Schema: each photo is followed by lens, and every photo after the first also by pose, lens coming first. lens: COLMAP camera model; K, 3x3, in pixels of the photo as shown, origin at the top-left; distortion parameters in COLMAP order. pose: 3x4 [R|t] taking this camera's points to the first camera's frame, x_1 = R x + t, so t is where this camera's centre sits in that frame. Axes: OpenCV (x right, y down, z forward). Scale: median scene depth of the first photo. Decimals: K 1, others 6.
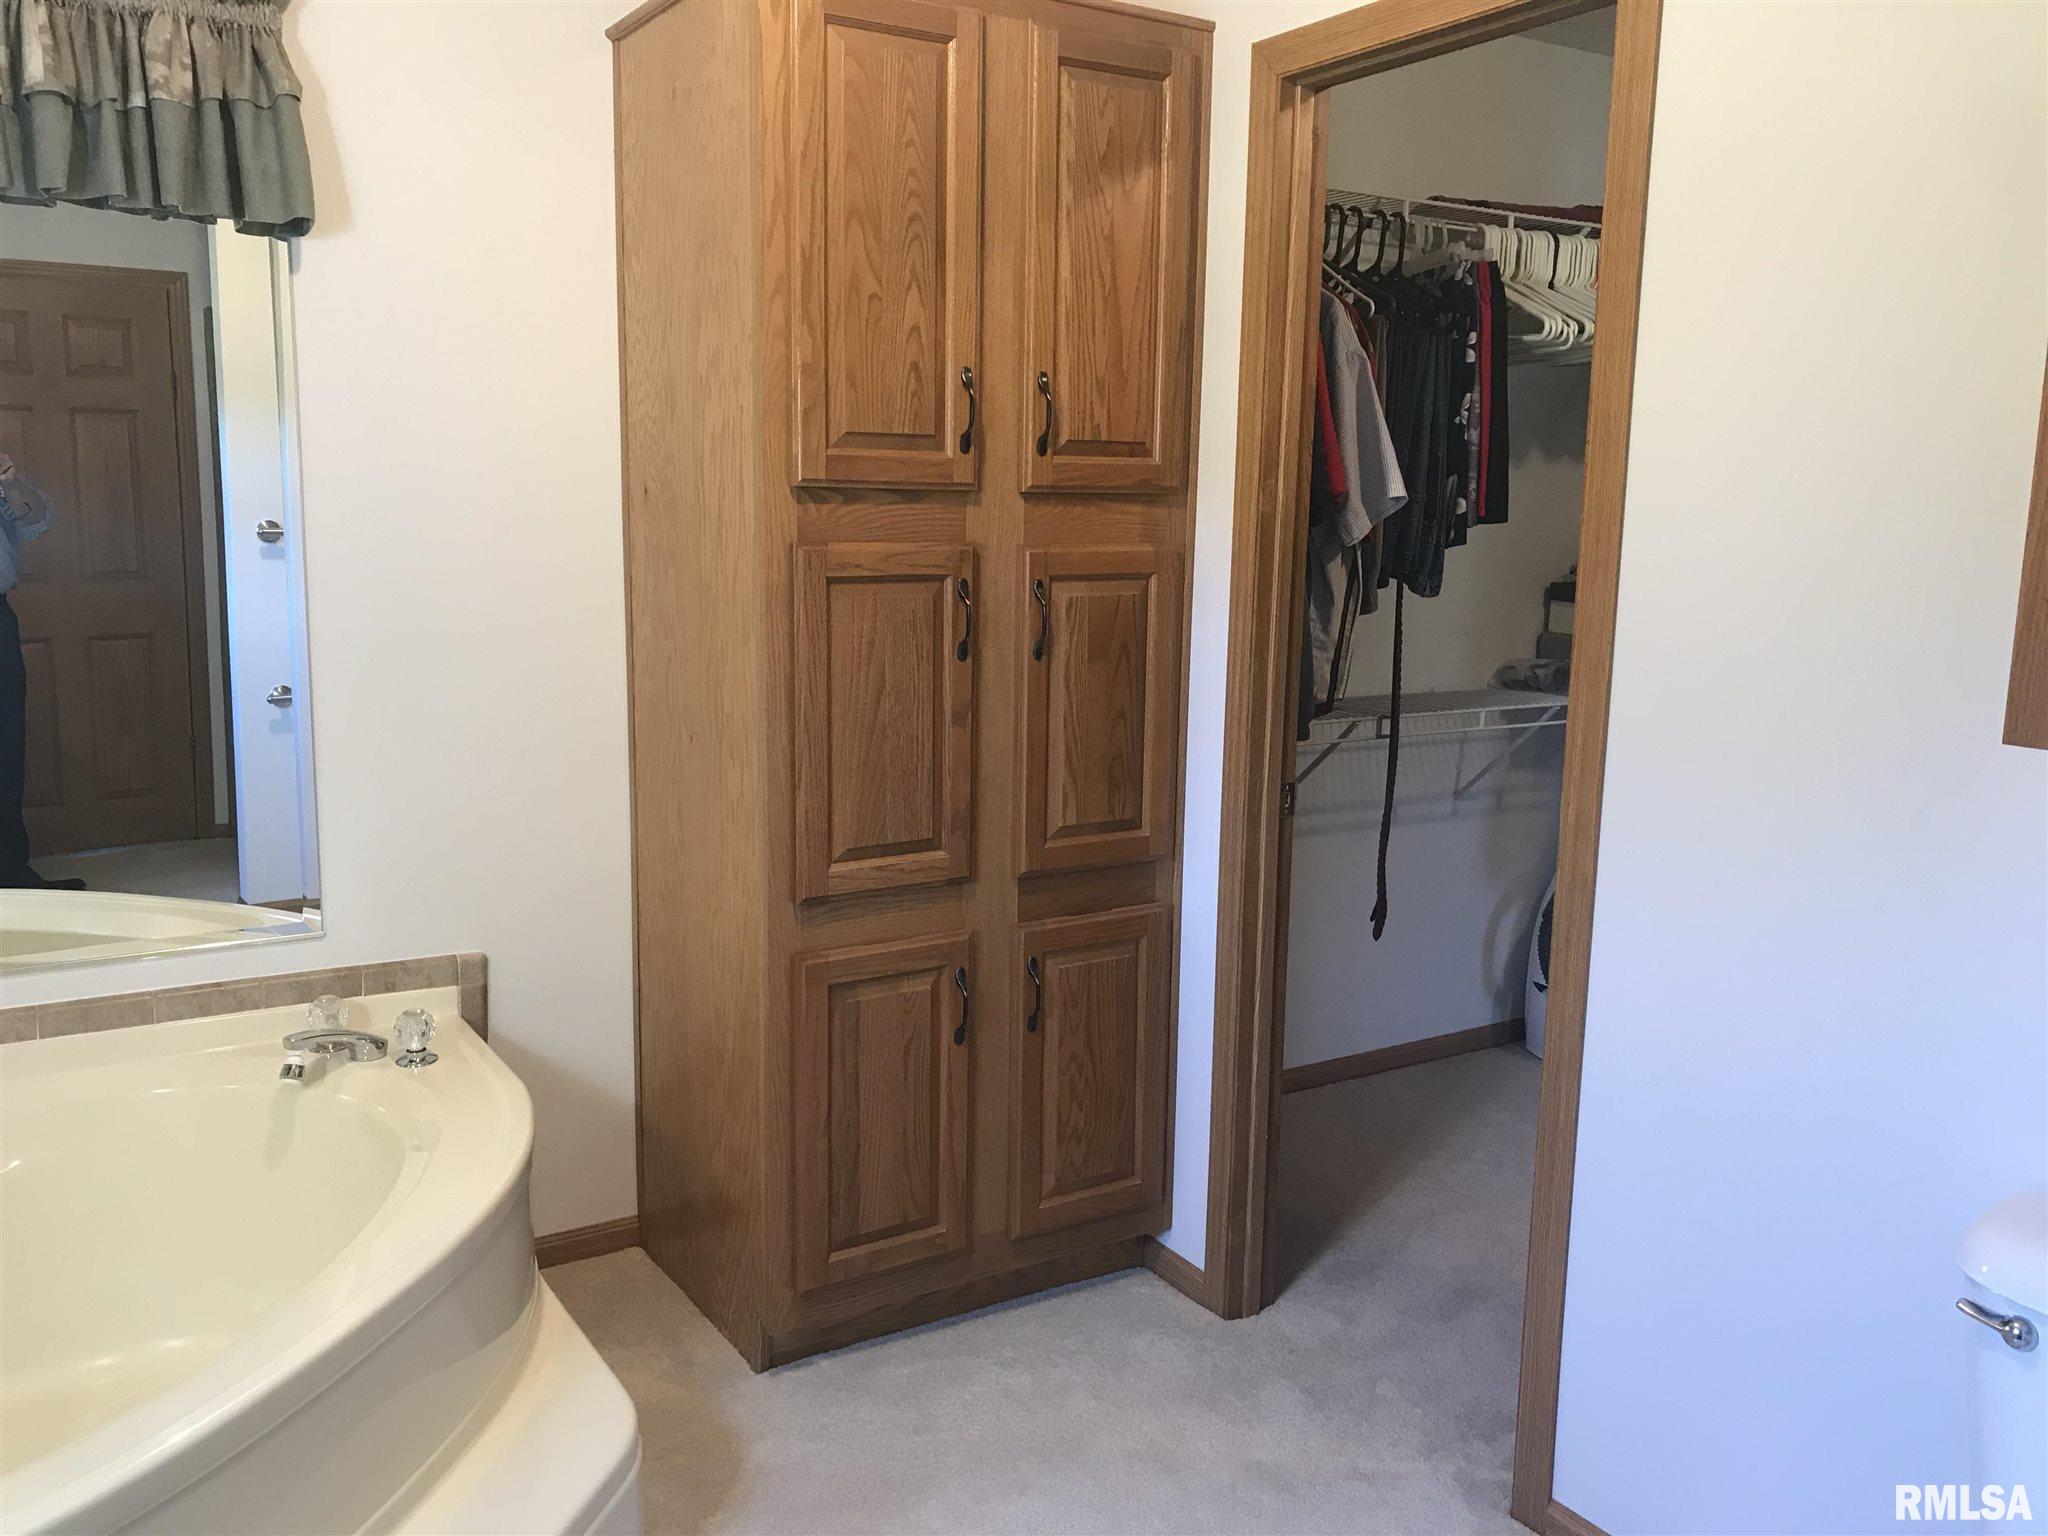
lens RADIAL K [[1668.4, 0, 1035.6], [0, 1668.4, 763.2], [0, 0, 1]] dist [0.072712, -0.091566]
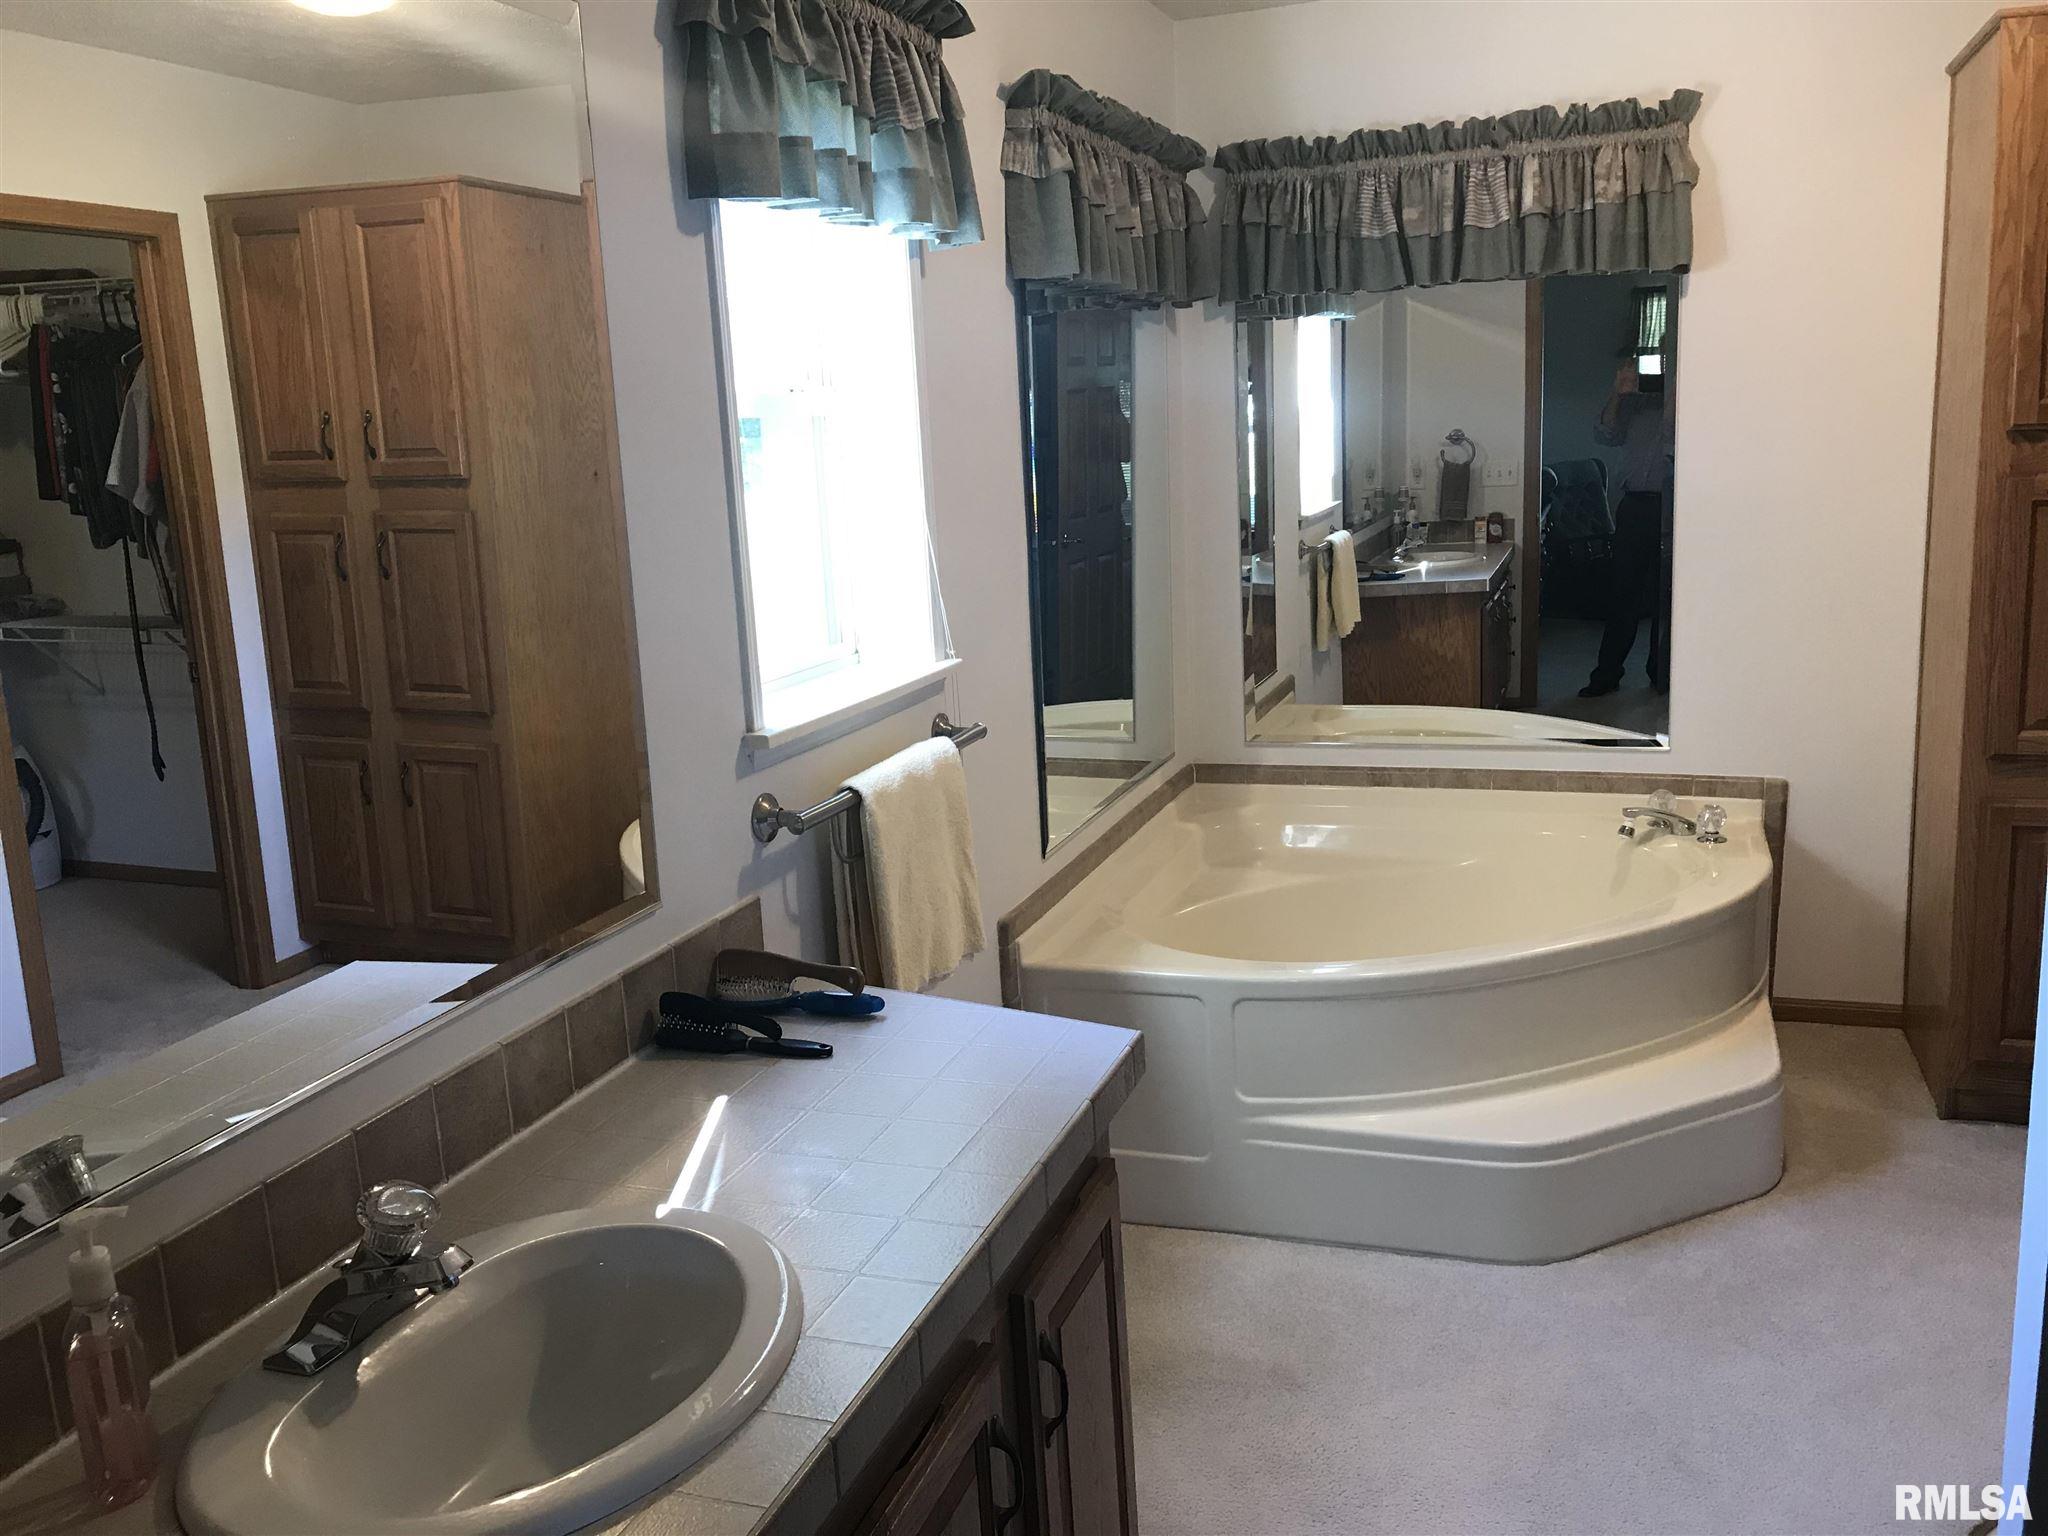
lens RADIAL K [[1668.4, 0, 1035.6], [0, 1668.4, 763.2], [0, 0, 1]] dist [0.072712, -0.091566]
pose [[0.626122, 0.109667, -0.771974, 0.411198], [-0.059342, 0.993890, 0.093062, 0.011096], [0.777463, -0.012458, 0.628805, -0.392276]]
